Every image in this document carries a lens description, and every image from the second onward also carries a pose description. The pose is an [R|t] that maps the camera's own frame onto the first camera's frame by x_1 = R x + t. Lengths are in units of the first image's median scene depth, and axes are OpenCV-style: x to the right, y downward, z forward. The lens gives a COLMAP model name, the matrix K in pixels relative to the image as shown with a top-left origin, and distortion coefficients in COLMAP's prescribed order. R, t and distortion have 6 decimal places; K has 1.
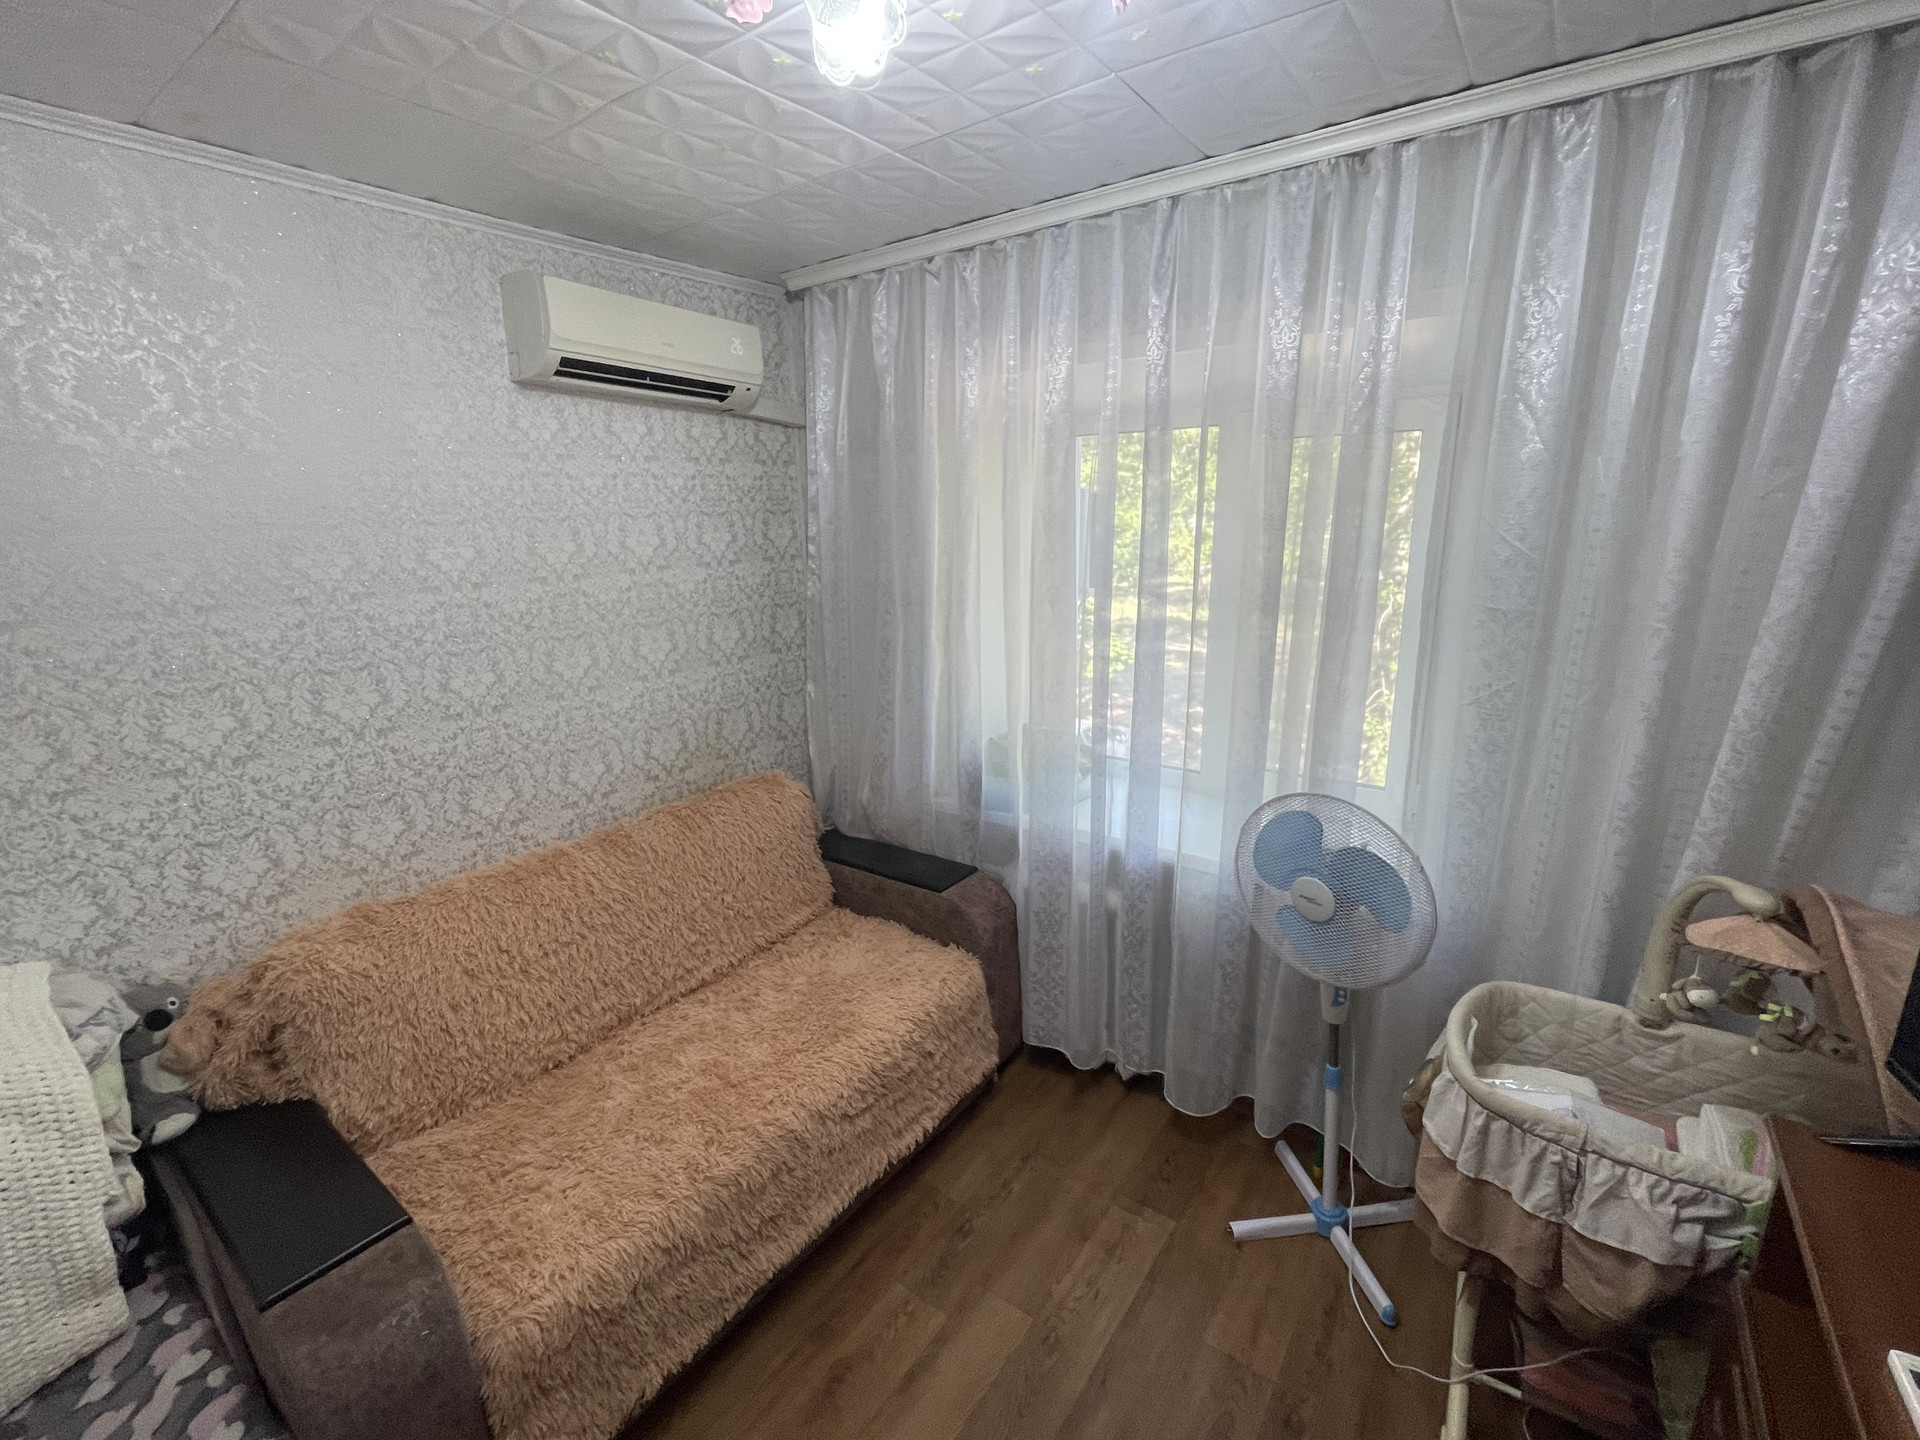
lens RADIAL K [[835.8, 0, 954.4], [0, 835.8, 715.7], [0, 0, 1]] dist [-0.008726, 0.002797]
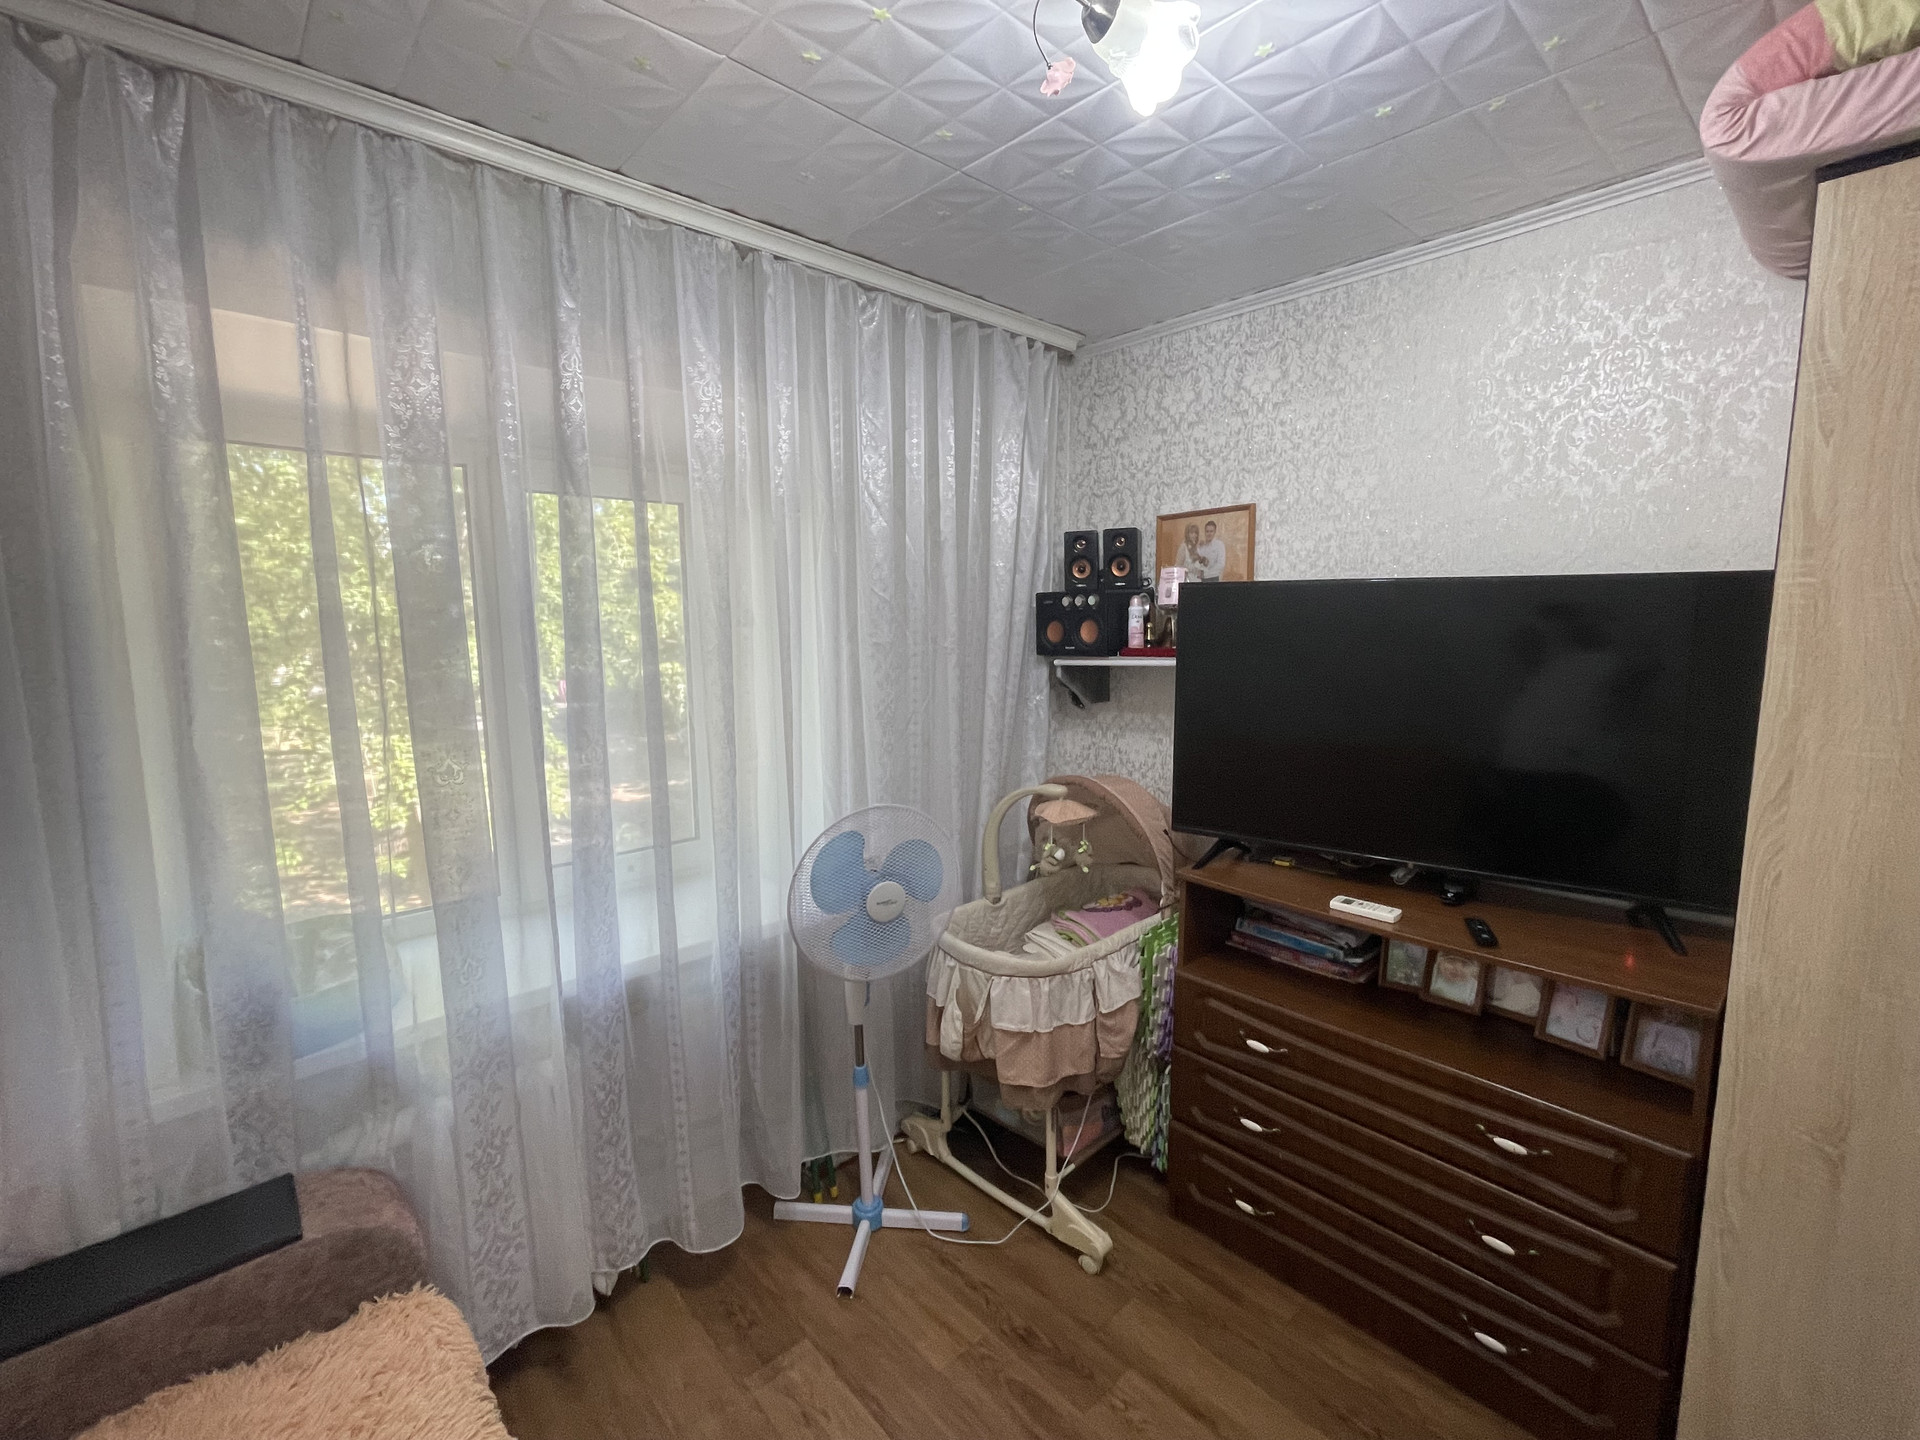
lens RADIAL K [[835.8, 0, 963.1], [0, 835.8, 714.7], [0, 0, 1]] dist [-0.008726, 0.002797]
pose [[0.199523, -0.098841, 0.974895, -0.510061], [0.236571, 0.970329, 0.049961, -0.044217], [-0.950907, 0.220663, 0.216985, 0.513370]]
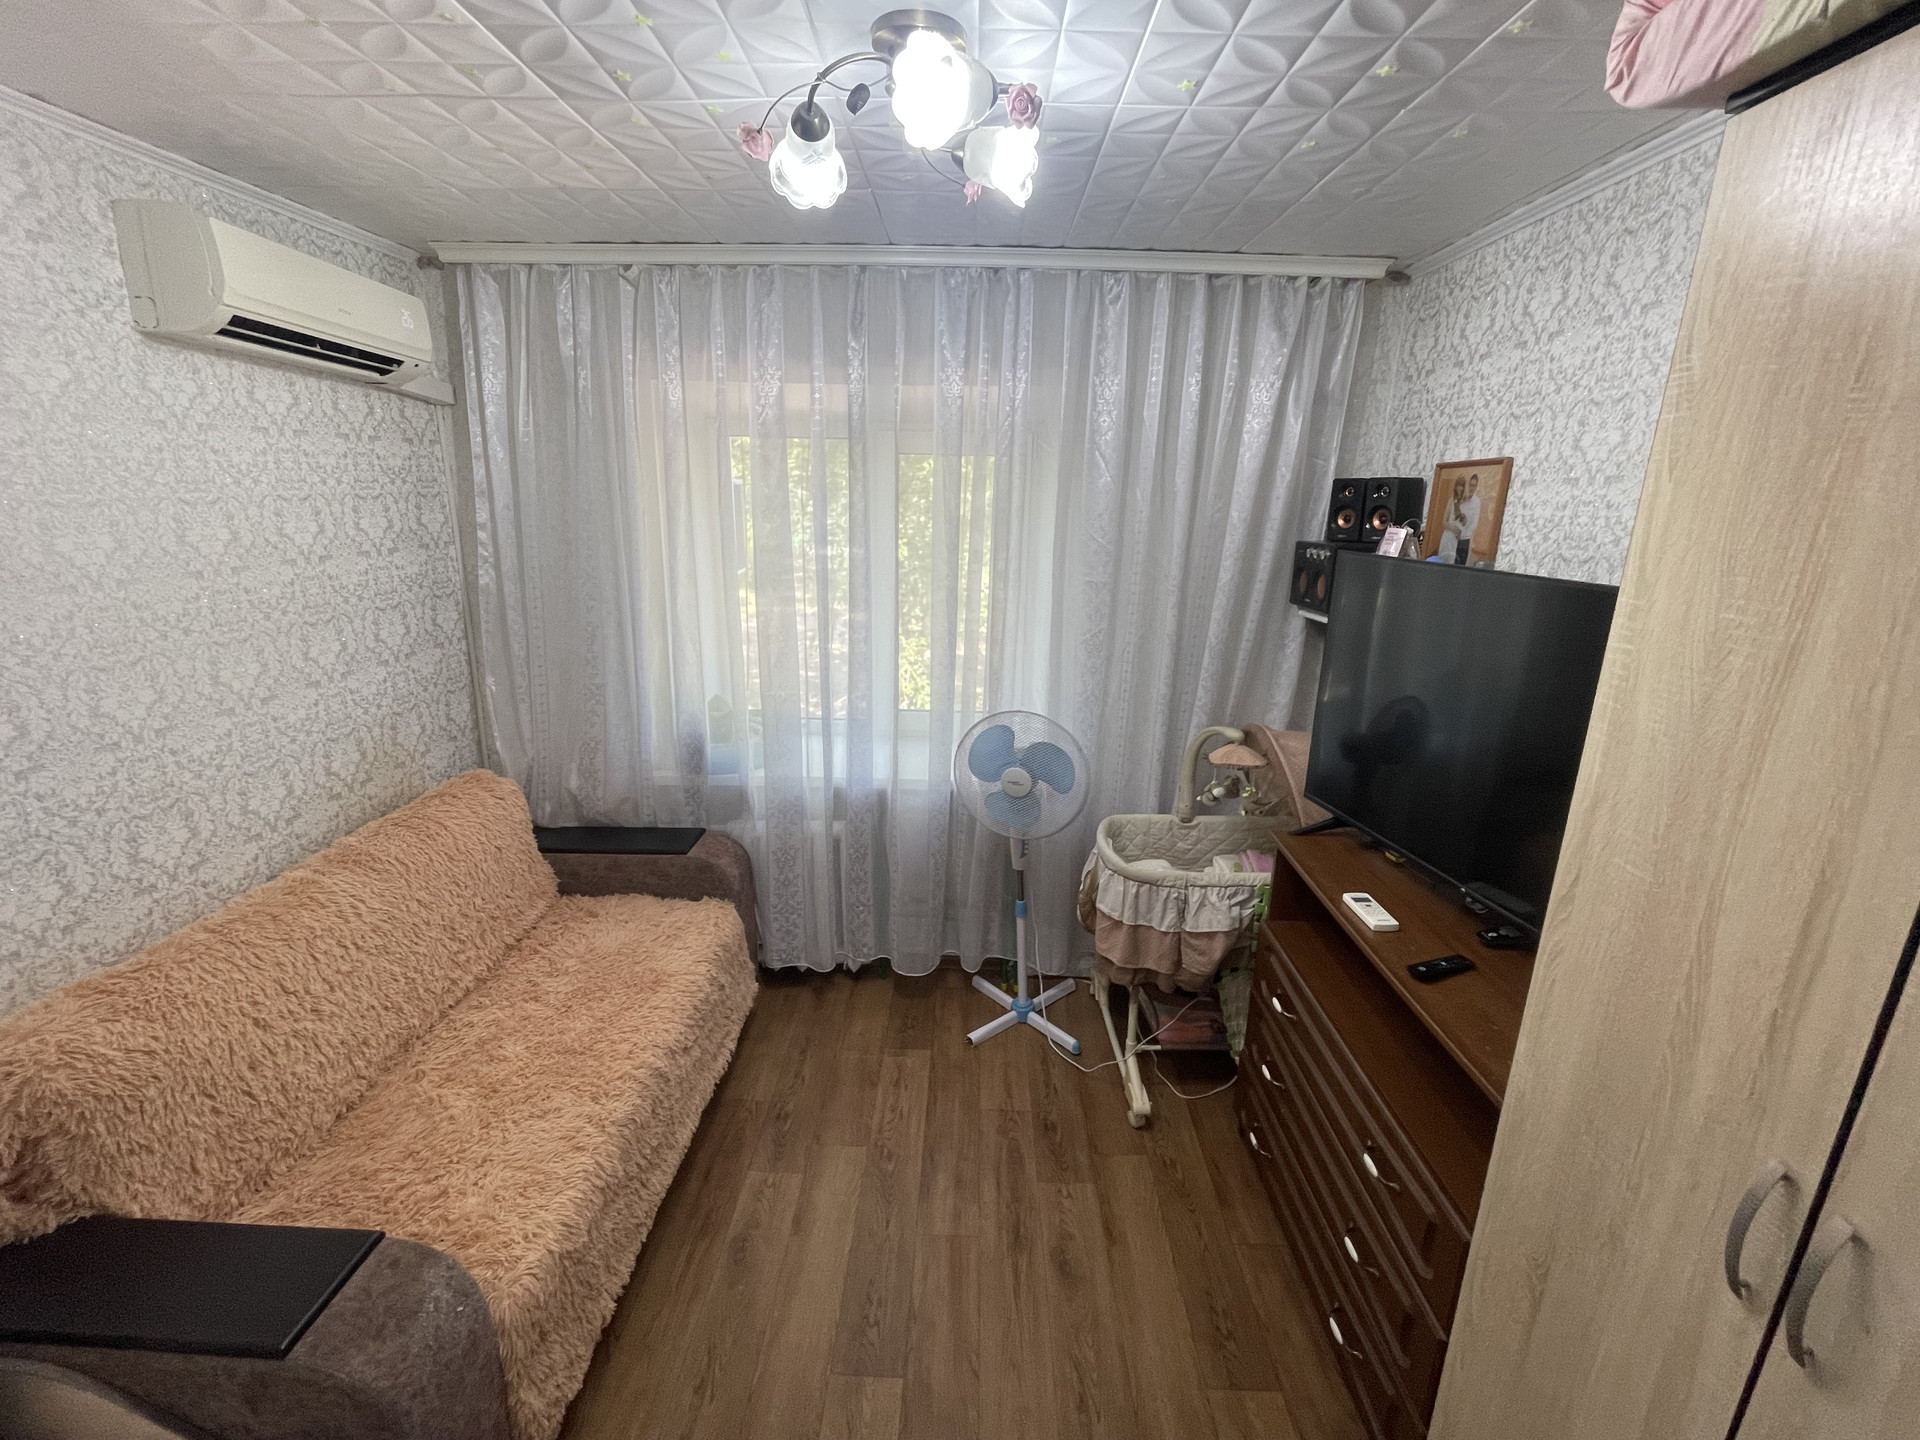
lens RADIAL K [[835.8, 0, 958.3], [0, 835.8, 718.4], [0, 0, 1]] dist [-0.008726, 0.002797]
pose [[0.819824, -0.115166, 0.560916, -0.392163], [0.100067, 0.993307, 0.057687, 0.010110], [-0.563805, 0.008836, 0.825861, -0.130648]]
